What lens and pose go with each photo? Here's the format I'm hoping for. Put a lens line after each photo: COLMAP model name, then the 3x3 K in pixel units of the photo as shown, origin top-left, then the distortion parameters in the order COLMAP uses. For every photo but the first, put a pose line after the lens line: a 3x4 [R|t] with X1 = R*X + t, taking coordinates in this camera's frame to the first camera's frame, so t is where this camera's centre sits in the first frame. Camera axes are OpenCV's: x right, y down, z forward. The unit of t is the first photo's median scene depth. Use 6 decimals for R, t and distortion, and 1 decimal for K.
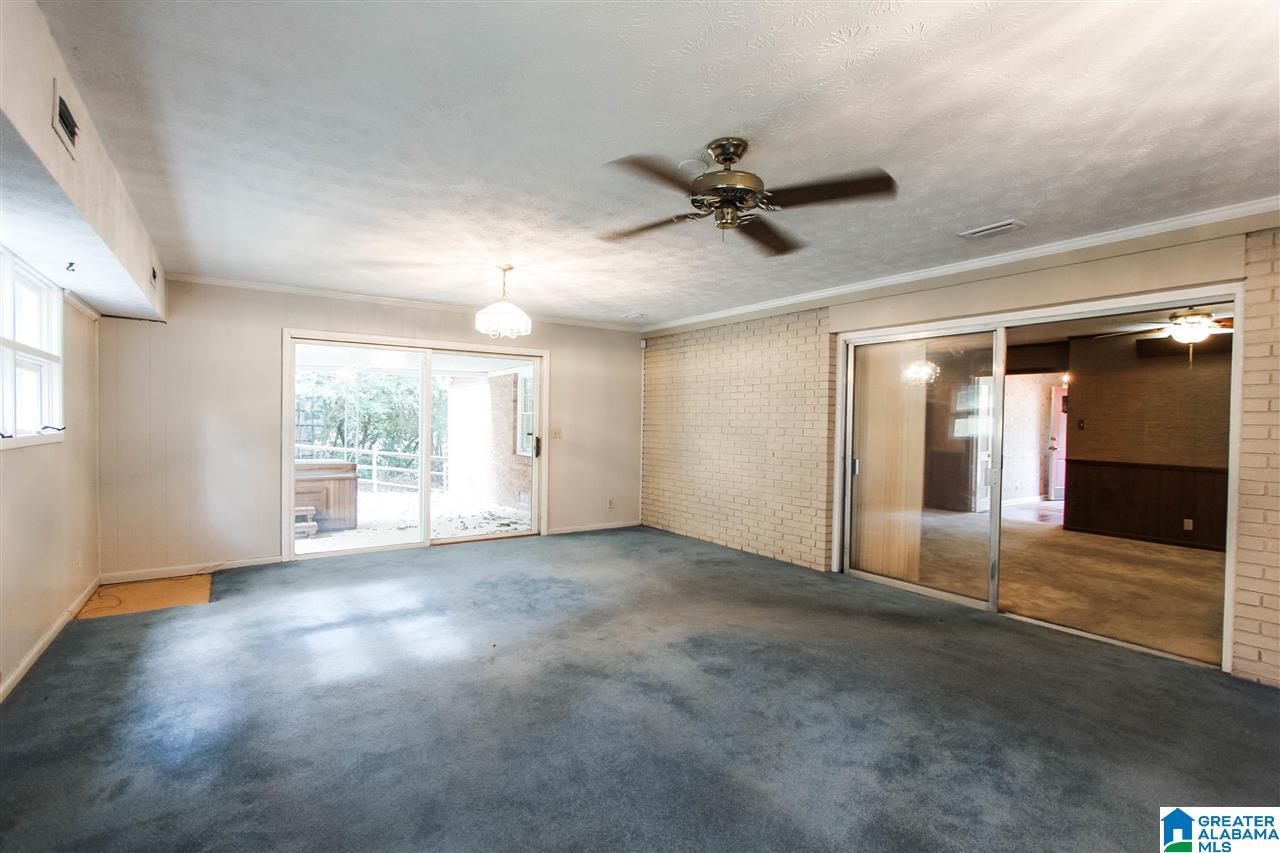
lens RADIAL K [[599.7, 0, 642.3], [0, 599.7, 432.9], [0, 0, 1]] dist [0.019045, -0.001522]
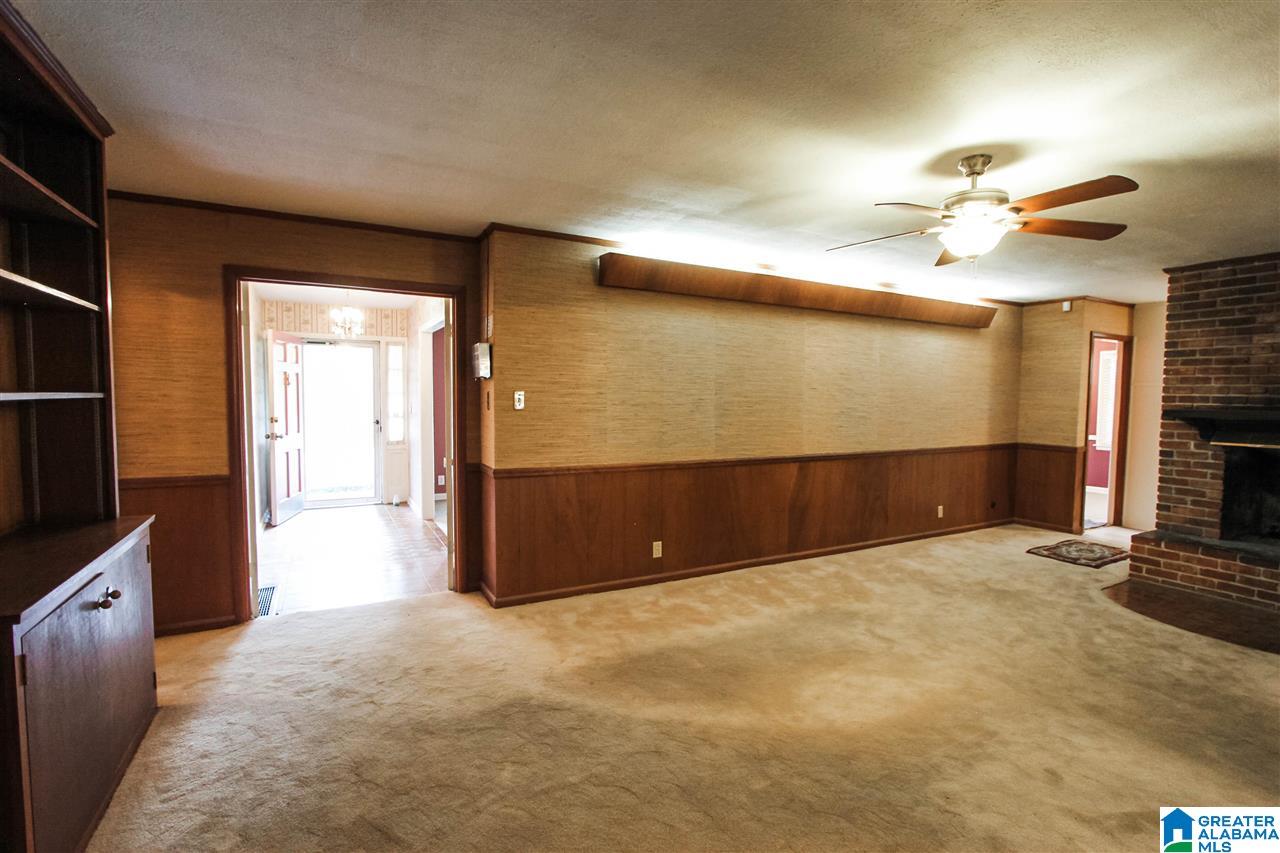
lens RADIAL K [[599.7, 0, 639.9], [0, 599.7, 429.7], [0, 0, 1]] dist [0.019045, -0.001522]
pose [[0.113393, -0.067653, 0.991244, 0.236438], [0.015795, 0.997676, 0.066286, -0.023170], [-0.993425, 0.008140, 0.114198, 0.890826]]
